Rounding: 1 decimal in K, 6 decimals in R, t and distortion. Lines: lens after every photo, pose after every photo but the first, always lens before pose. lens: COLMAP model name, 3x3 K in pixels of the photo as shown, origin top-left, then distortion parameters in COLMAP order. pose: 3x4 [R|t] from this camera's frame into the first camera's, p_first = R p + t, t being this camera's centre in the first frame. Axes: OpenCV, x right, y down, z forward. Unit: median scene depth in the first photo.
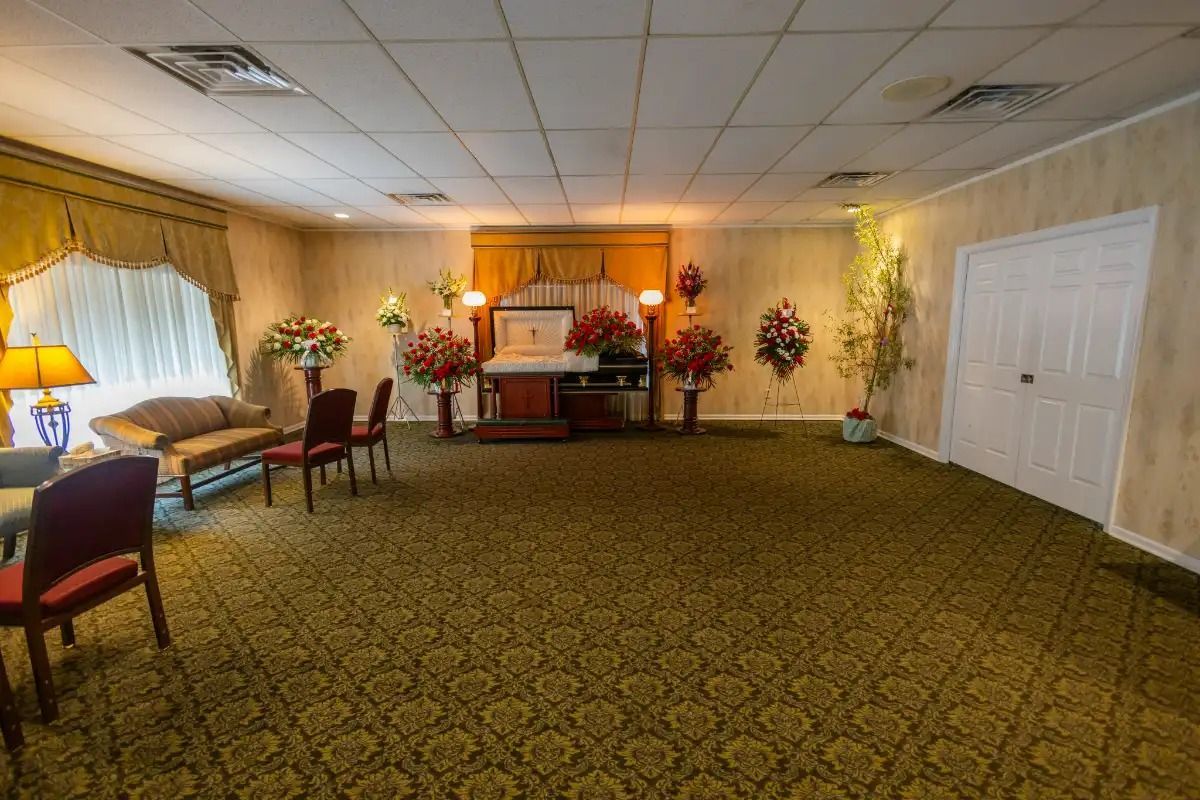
lens RADIAL K [[537.3, 0, 603.5], [0, 537.3, 395.4], [0, 0, 1]] dist [0.014221, -0.000015]
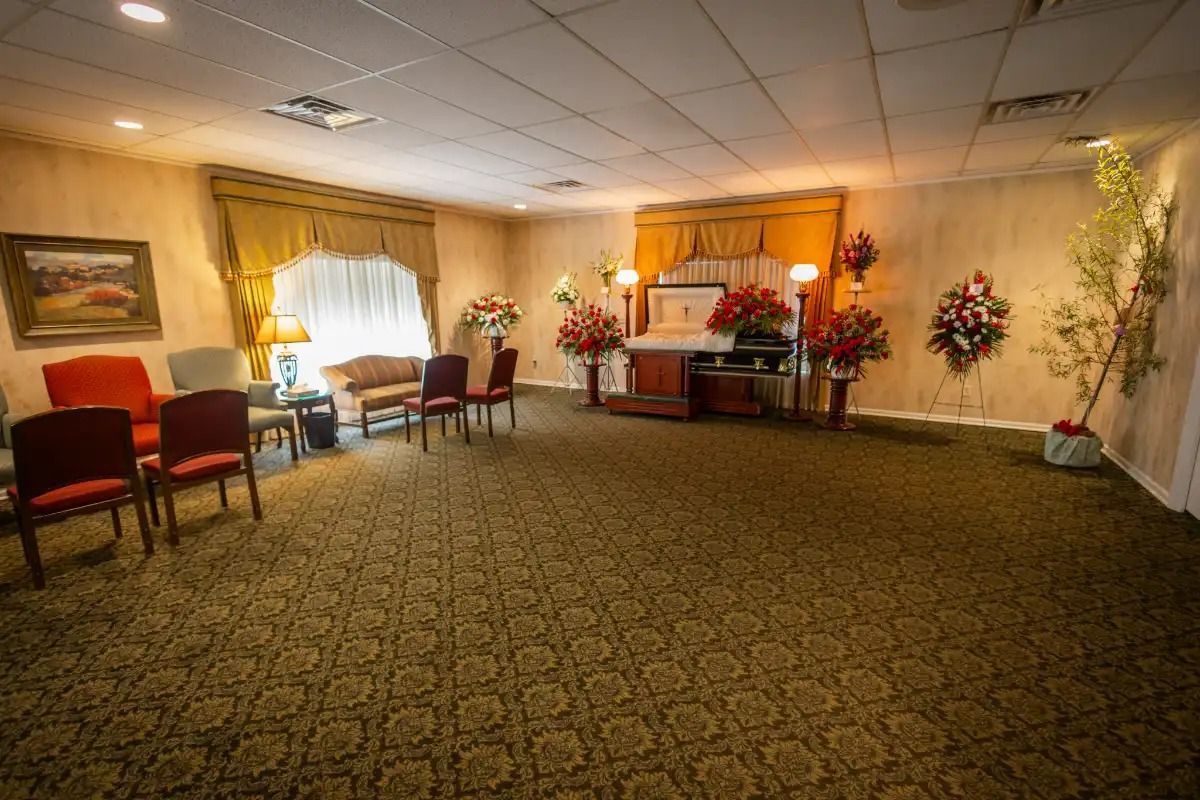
lens RADIAL K [[540.7, 0, 607.0], [0, 540.7, 396.5], [0, 0, 1]] dist [0.014407, -0.000215]
pose [[0.882558, 0.088285, -0.461841, 0.248029], [-0.067225, 0.995816, 0.061897, -0.011049], [0.465373, -0.023580, 0.884800, 0.046640]]
